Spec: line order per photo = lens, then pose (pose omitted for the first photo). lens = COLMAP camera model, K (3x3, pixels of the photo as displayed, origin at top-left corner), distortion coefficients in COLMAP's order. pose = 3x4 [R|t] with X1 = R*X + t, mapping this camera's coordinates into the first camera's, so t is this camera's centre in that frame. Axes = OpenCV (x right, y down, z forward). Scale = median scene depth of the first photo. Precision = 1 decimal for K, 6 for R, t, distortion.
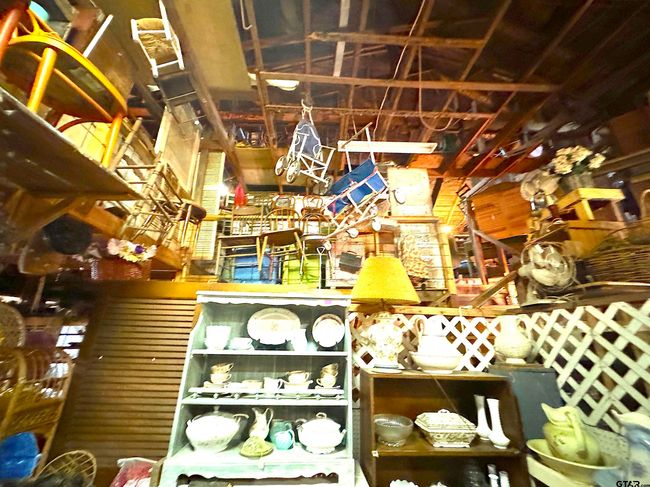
lens RADIAL K [[255.9, 0, 325.2], [0, 255.9, 242.7], [0, 0, 1]] dist [-0.002834, -0.000686]
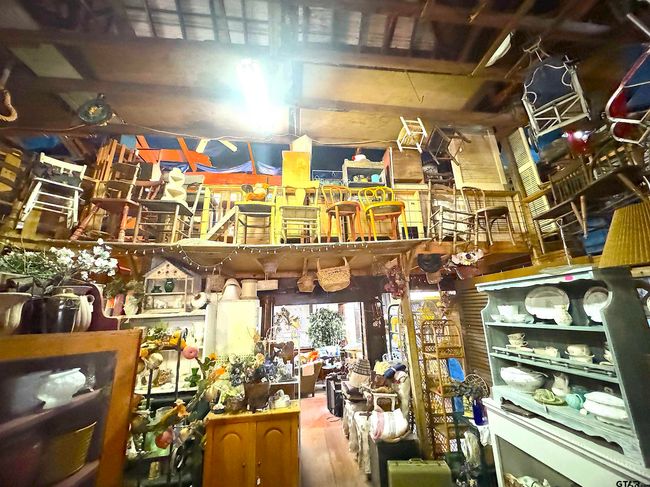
lens RADIAL K [[255.9, 0, 325.1], [0, 255.9, 244.3], [0, 0, 1]] dist [-0.002834, -0.000686]
pose [[0.061781, -0.269797, -0.960933, 0.944853], [0.364670, 0.902311, -0.229892, 0.001855], [0.929085, -0.336221, 0.154133, 0.032353]]
